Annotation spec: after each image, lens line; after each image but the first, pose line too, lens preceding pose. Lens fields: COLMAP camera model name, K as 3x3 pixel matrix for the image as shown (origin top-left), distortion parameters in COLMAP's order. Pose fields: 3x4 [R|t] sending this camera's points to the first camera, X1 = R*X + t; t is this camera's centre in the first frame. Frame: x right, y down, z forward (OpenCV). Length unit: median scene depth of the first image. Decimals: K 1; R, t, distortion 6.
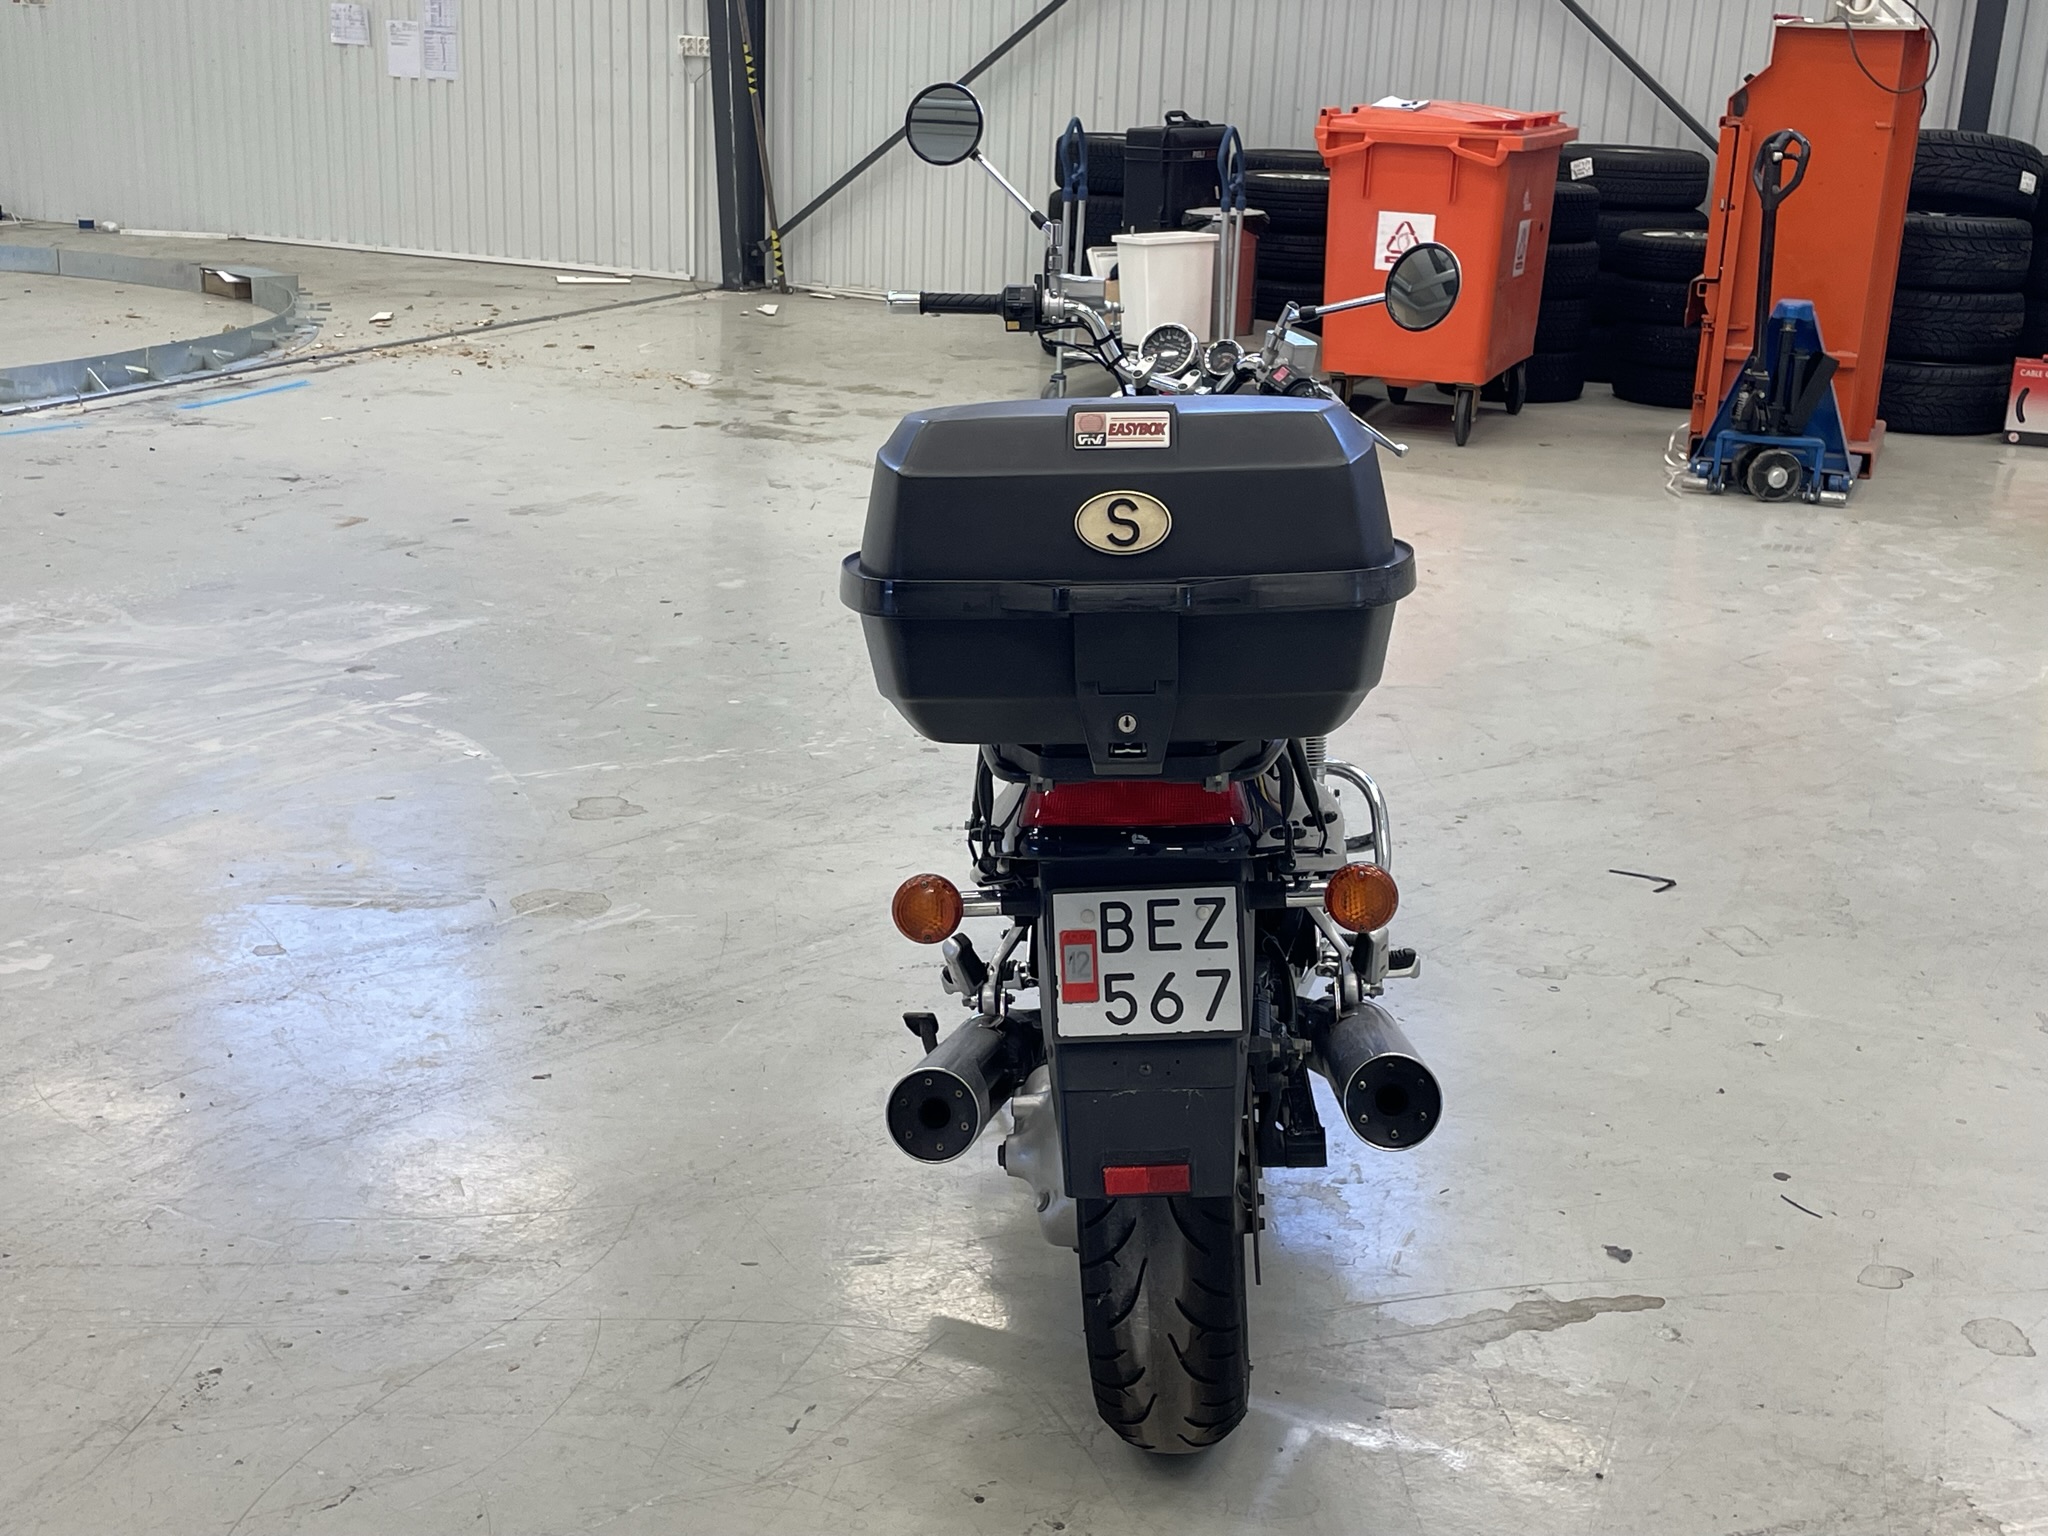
lens RADIAL K [[2444.5, 0, 1025.9], [0, 2444.5, 754.1], [0, 0, 1]] dist [0.036675, 0.000000]
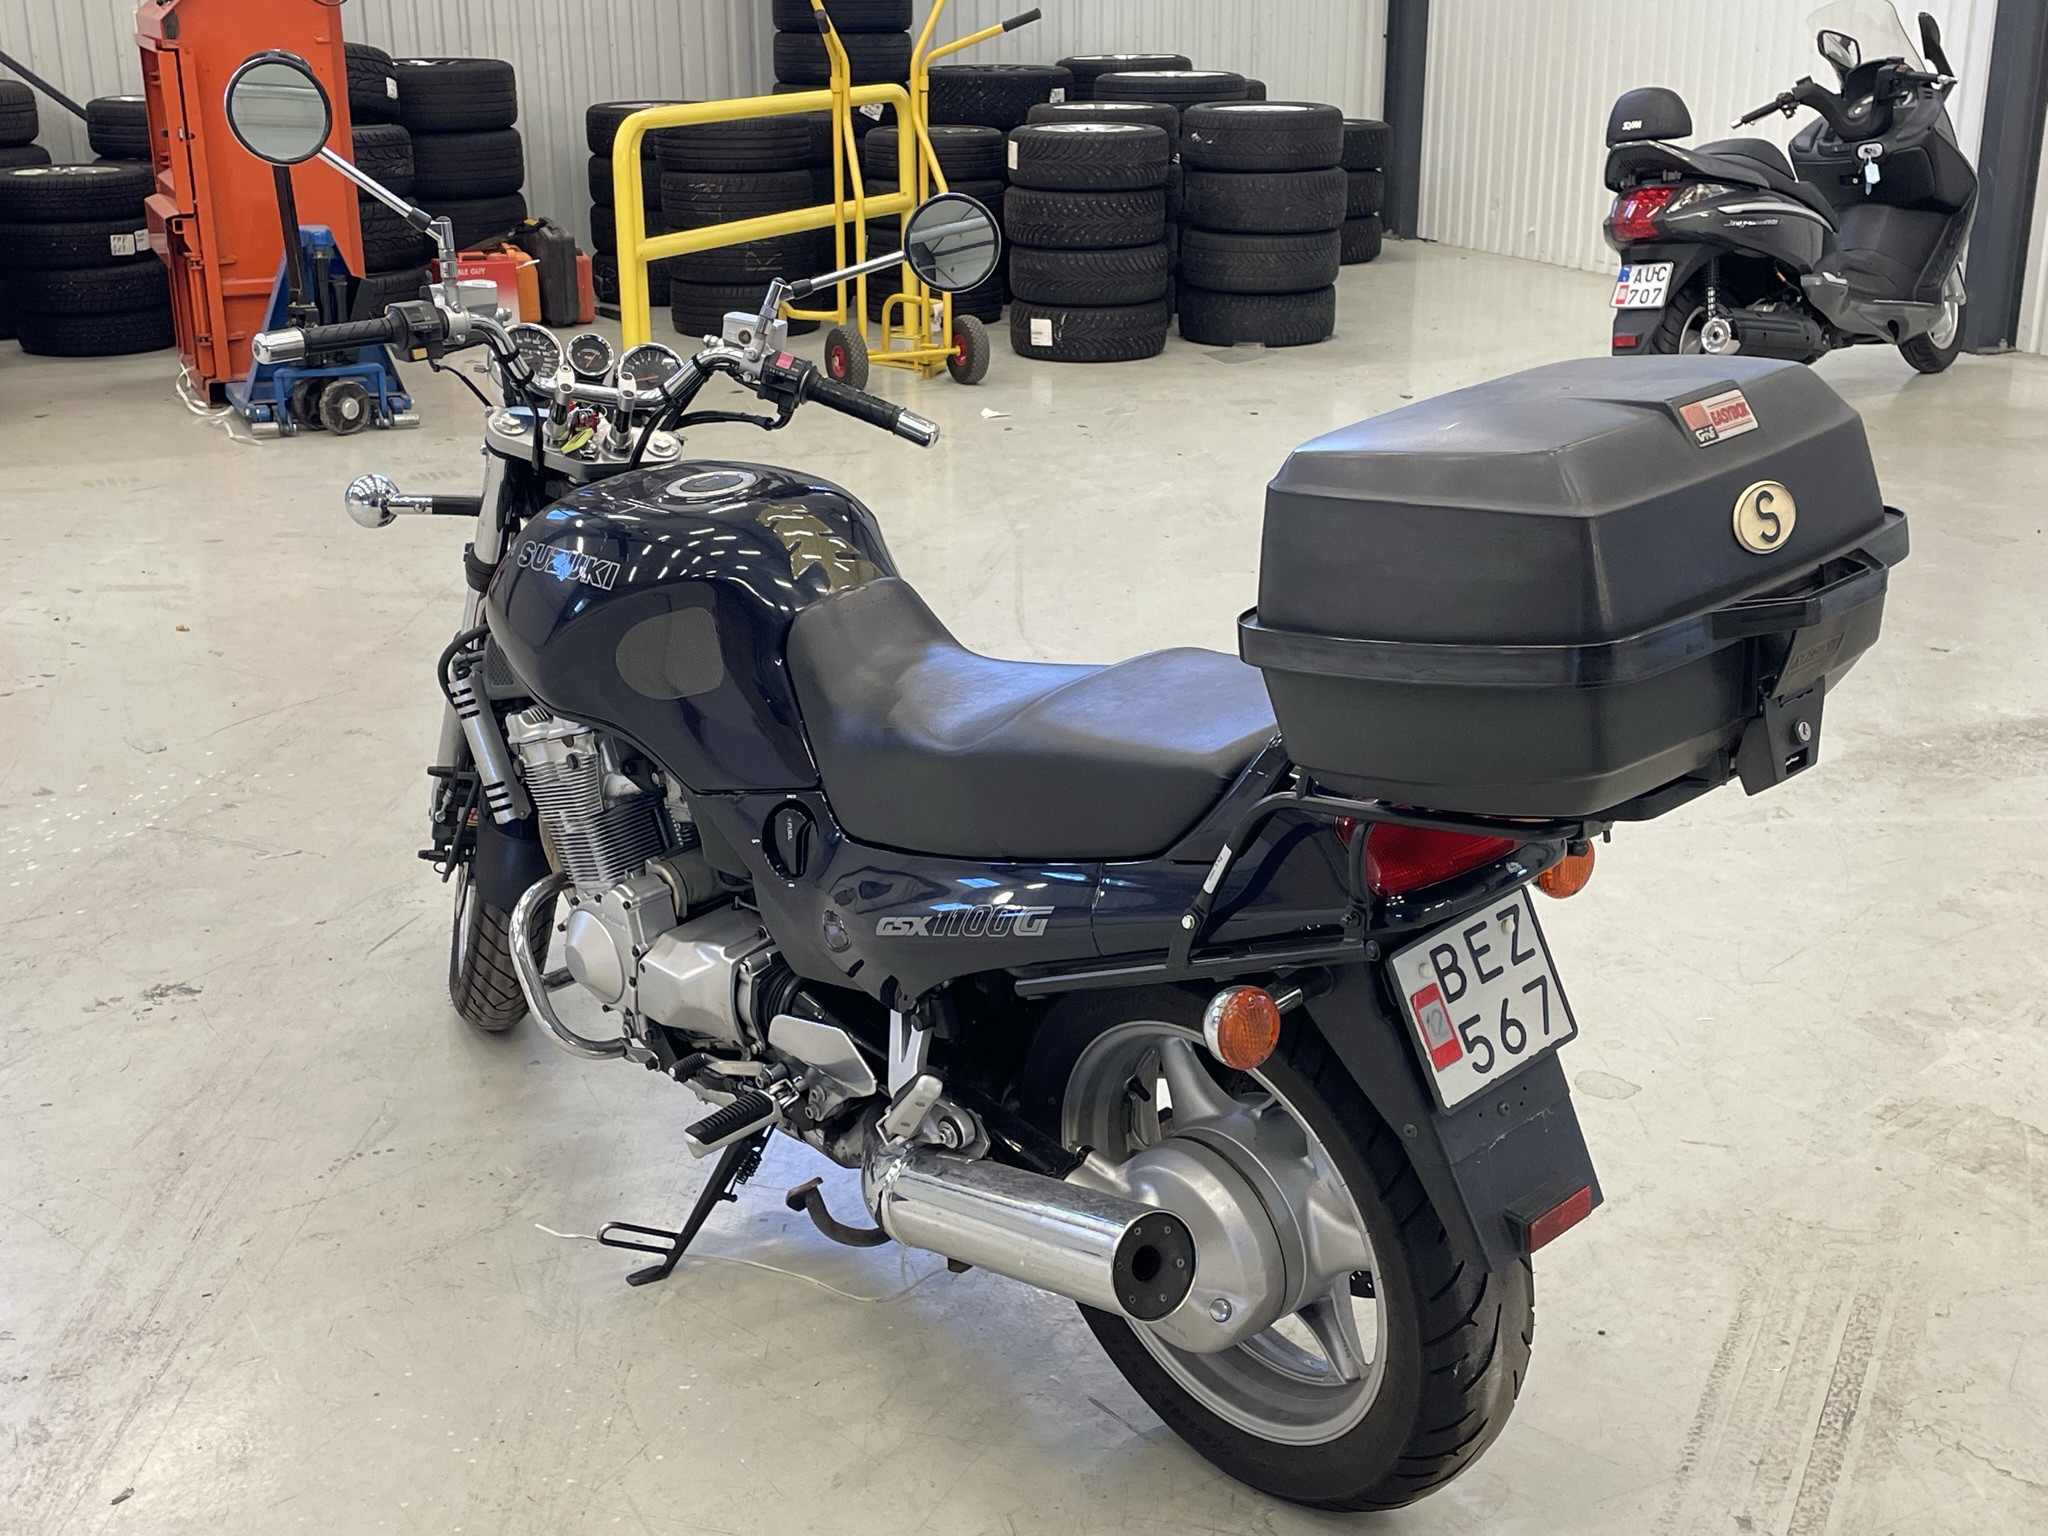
lens RADIAL K [[2373.2, 0, 1017.7], [0, 2373.2, 756.9], [0, 0, 1]] dist [0.068049, 0.000000]
pose [[0.702489, -0.266462, 0.659930, -0.501575], [0.237706, 0.961862, 0.135338, -0.128600], [-0.670824, 0.061796, 0.739037, 0.357148]]
